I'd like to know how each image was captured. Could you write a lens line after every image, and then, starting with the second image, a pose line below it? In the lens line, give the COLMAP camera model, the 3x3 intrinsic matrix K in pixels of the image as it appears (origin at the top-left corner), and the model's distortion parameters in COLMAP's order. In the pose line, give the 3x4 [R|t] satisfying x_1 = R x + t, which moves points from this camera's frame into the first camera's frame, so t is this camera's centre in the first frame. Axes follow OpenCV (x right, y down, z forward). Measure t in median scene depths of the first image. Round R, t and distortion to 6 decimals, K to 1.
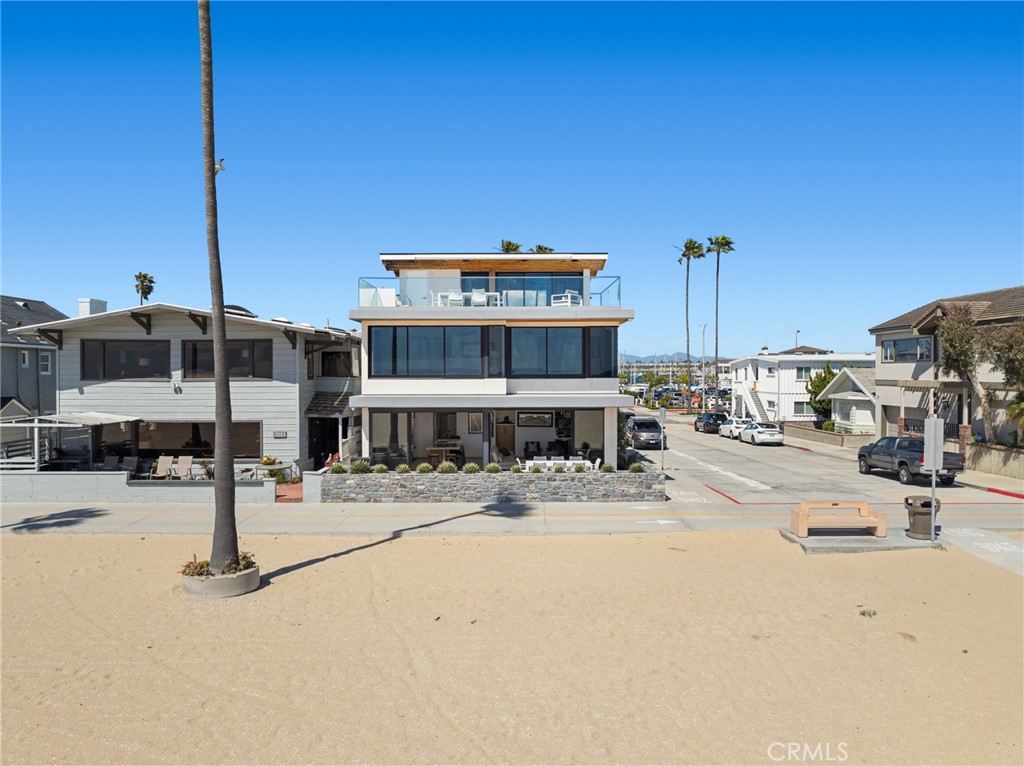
lens RADIAL K [[715.0, 0, 498.1], [0, 715.0, 385.0], [0, 0, 1]] dist [0.002852, 0.000814]
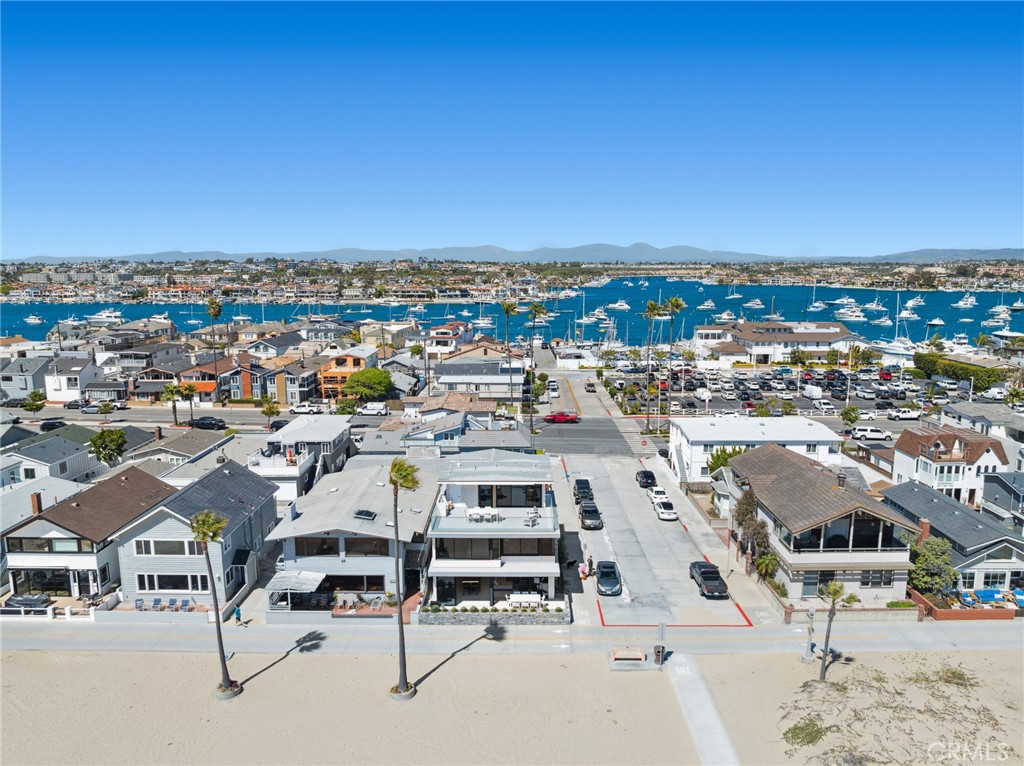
lens RADIAL K [[720.3, 0, 512.0], [0, 720.3, 383.0], [0, 0, 1]] dist [-0.040015, 0.006107]
pose [[0.999984, -0.003969, 0.004053, 0.035820], [0.003366, 0.990228, 0.139419, -0.803568], [-0.004567, -0.139403, 0.990225, -1.003288]]
